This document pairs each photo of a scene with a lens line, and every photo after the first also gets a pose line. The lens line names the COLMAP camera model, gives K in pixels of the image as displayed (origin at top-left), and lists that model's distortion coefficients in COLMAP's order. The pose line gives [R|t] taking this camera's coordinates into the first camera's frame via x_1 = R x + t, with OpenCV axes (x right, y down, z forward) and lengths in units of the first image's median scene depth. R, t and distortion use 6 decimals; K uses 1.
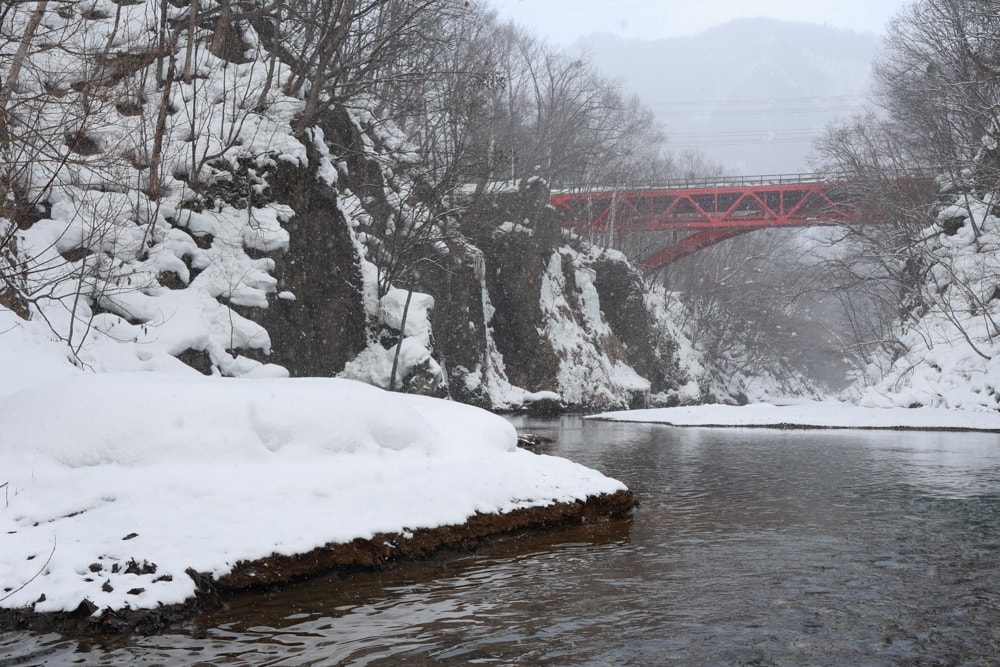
lens RADIAL K [[825.7, 0, 500.0], [0, 825.7, 333.5], [0, 0, 1]] dist [-0.006603, -0.000137]
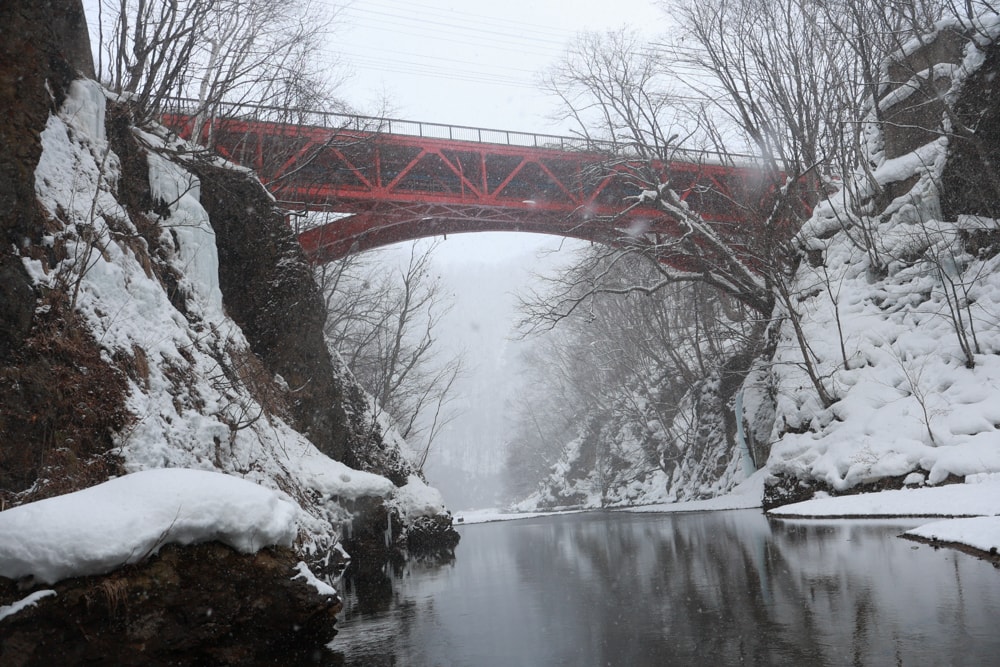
lens RADIAL K [[825.7, 0, 500.0], [0, 825.7, 333.5], [0, 0, 1]] dist [-0.006603, -0.000137]
pose [[0.819574, 0.045886, 0.571133, 0.021381], [0.042884, 0.989080, -0.141004, 0.054231], [-0.571367, 0.140056, 0.808656, 0.698929]]
